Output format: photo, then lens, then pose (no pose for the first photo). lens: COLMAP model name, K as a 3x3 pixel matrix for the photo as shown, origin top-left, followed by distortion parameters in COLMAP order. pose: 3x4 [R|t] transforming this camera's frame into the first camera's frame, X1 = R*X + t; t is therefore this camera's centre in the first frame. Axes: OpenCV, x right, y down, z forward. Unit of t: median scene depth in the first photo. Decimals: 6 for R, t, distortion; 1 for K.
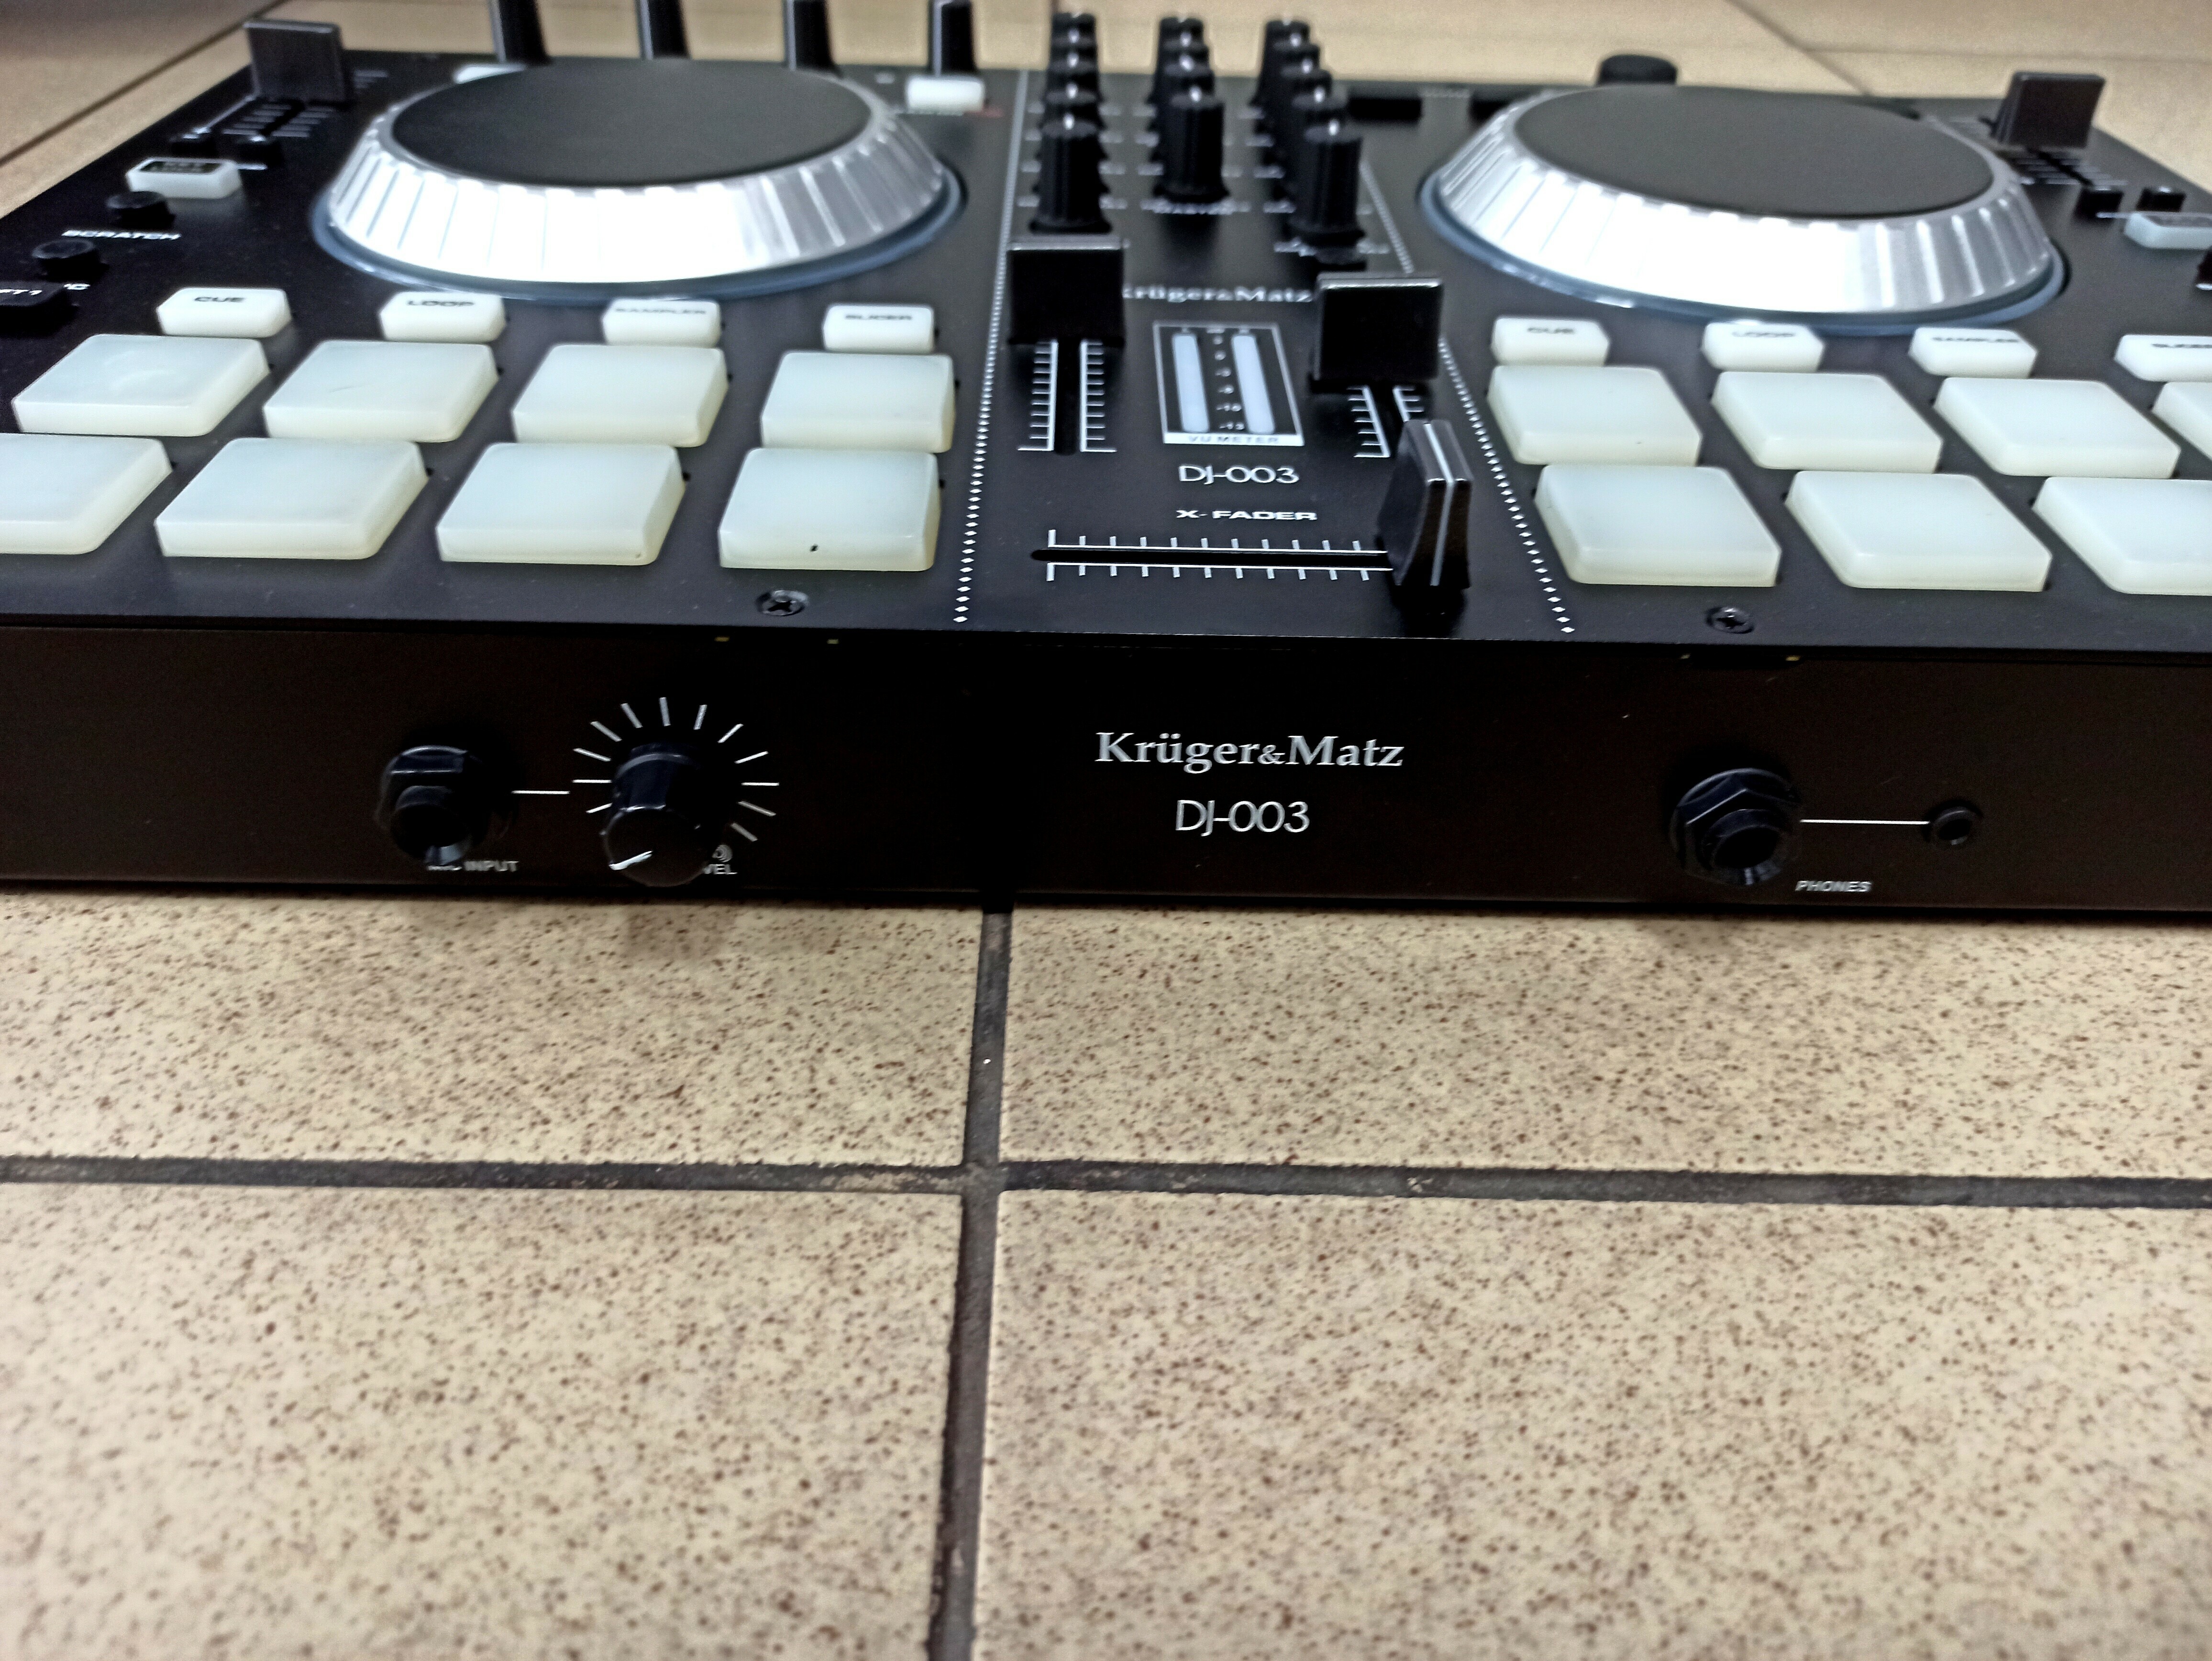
lens RADIAL K [[1760.7, 0, 1096.3], [0, 1760.7, 828.5], [0, 0, 1]] dist [-0.006044, -0.002997]
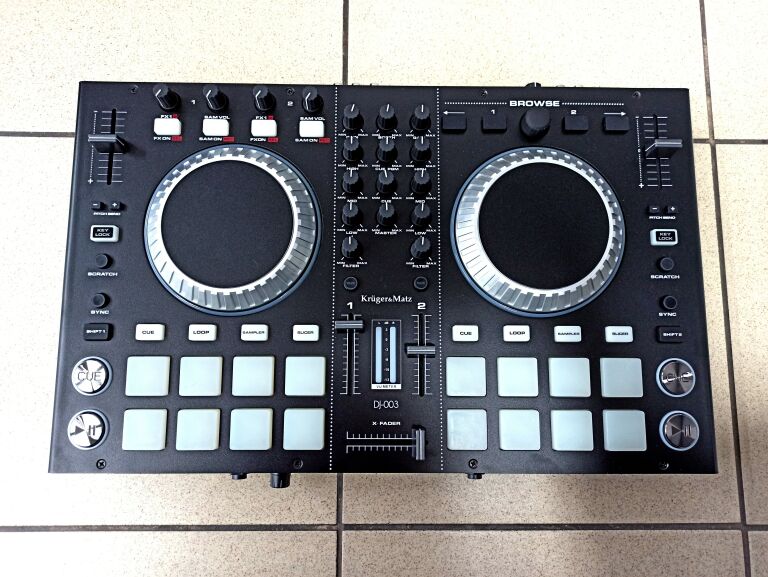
lens RADIAL K [[611.3, 0, 380.7], [0, 611.3, 288.6], [0, 0, 1]] dist [-0.006044, -0.002997]
pose [[0.999894, 0.008057, -0.012114, 0.098655], [0.003098, 0.695619, 0.718404, -1.910507], [0.014215, -0.718365, 0.695521, 0.084204]]
